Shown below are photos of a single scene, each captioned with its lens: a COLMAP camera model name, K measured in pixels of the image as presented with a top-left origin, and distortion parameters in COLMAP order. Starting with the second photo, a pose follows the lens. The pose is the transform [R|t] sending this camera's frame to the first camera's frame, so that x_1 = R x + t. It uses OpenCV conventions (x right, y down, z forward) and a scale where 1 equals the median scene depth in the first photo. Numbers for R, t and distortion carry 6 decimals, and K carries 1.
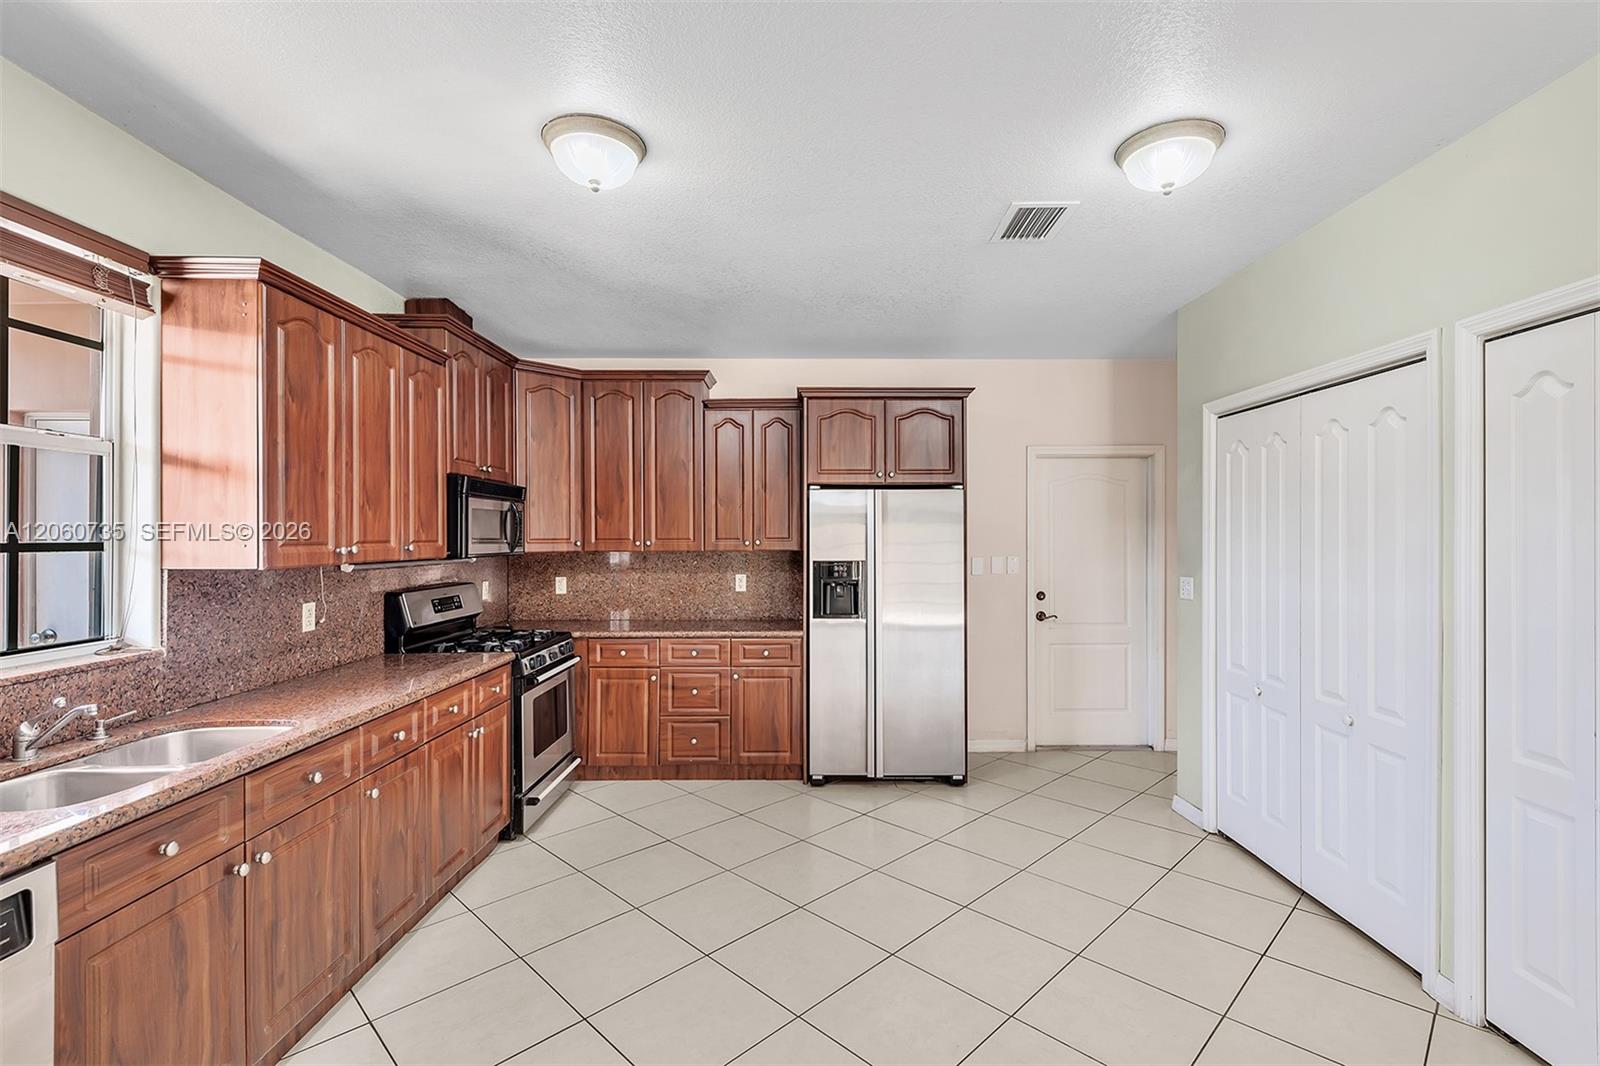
lens RADIAL K [[719.7, 0, 800.7], [0, 719.7, 536.7], [0, 0, 1]] dist [0.016175, -0.013810]
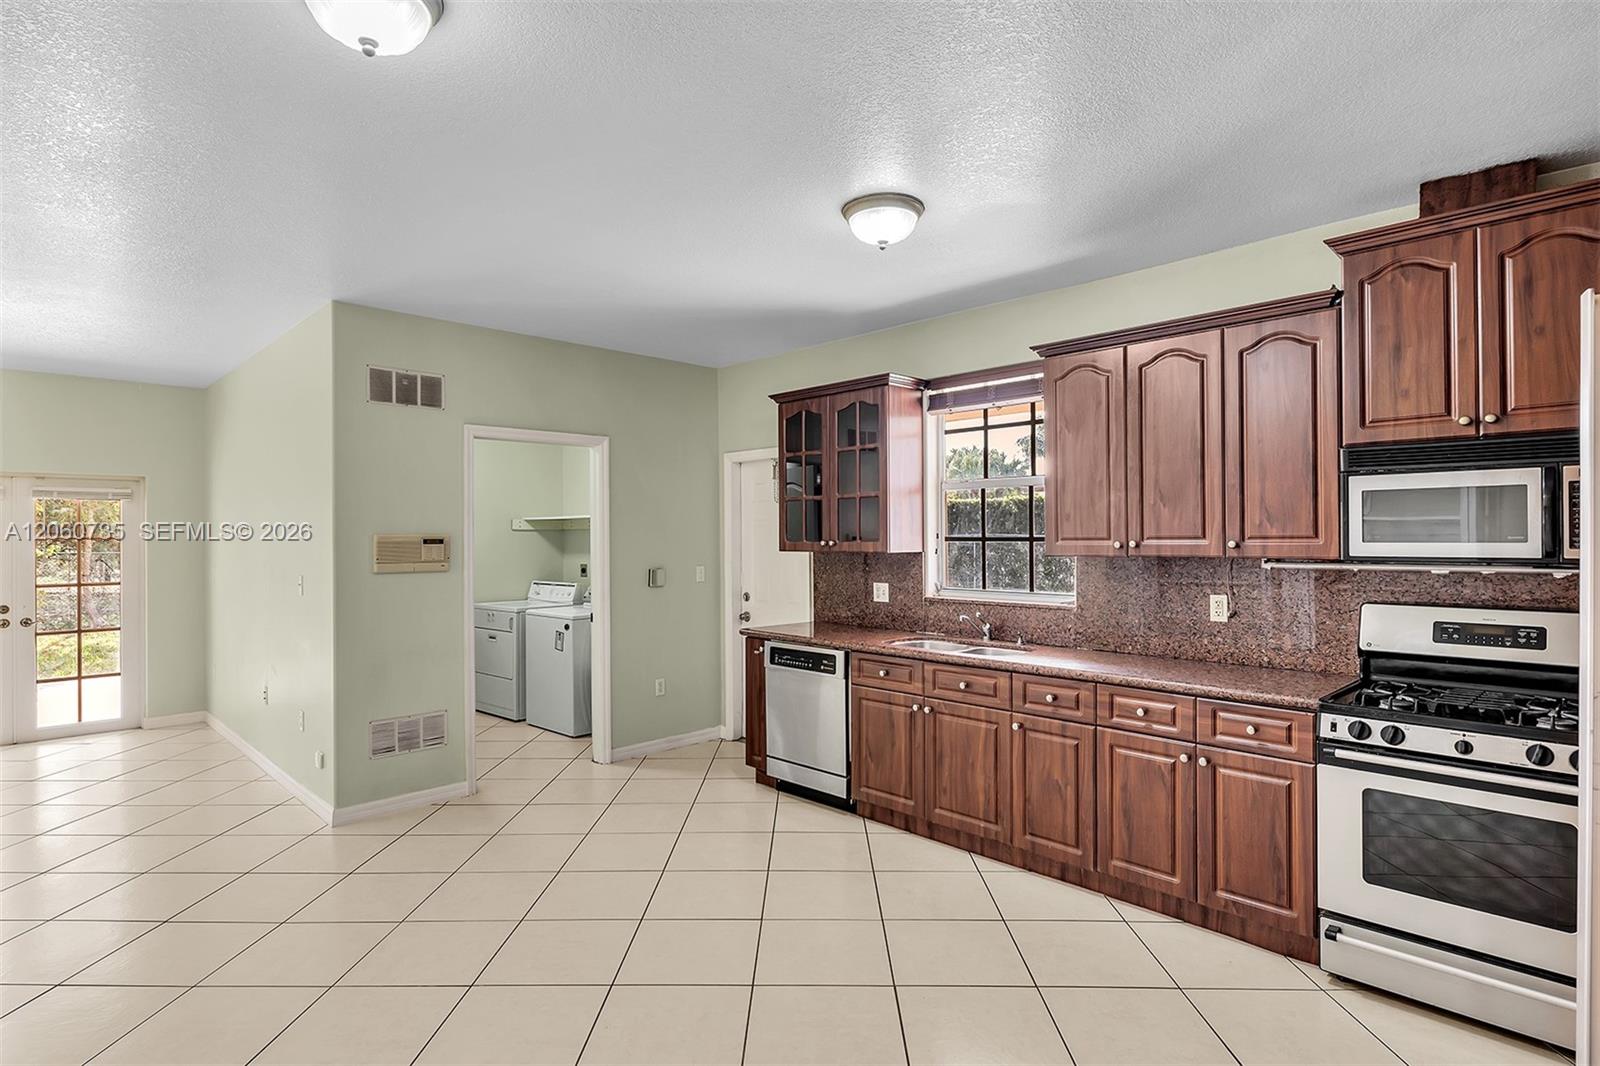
lens RADIAL K [[776.5, 0, 800.0], [0, 776.5, 533.0], [0, 0, 1]] dist [-0.000384, -0.000359]
pose [[-0.700575, 0.004142, -0.713567, 0.396971], [0.008283, 0.999963, -0.002328, -0.000828], [0.713530, -0.007541, -0.700584, 0.965853]]
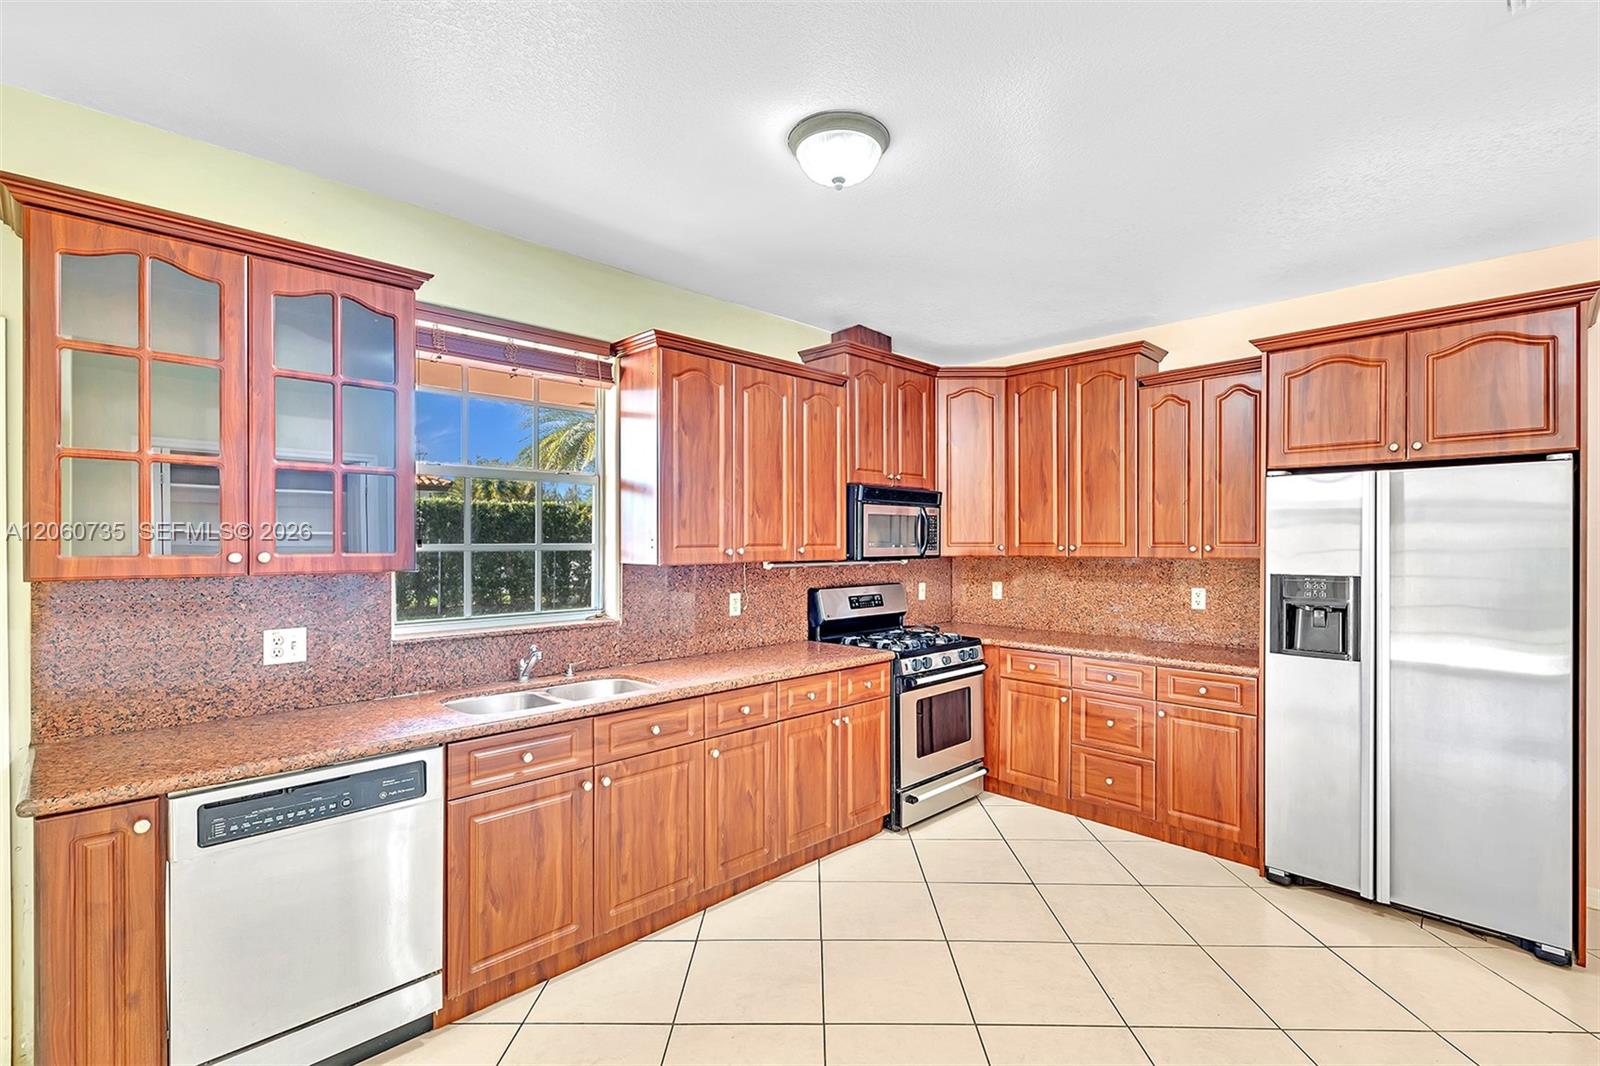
lens RADIAL K [[714.3, 0, 794.4], [0, 714.3, 540.8], [0, 0, 1]] dist [0.000092, -0.000763]
pose [[0.697633, 0.001254, -0.716454, 0.198708], [-0.000837, 0.999999, 0.000935, -0.000300], [0.716455, -0.000052, 0.697634, 0.148133]]
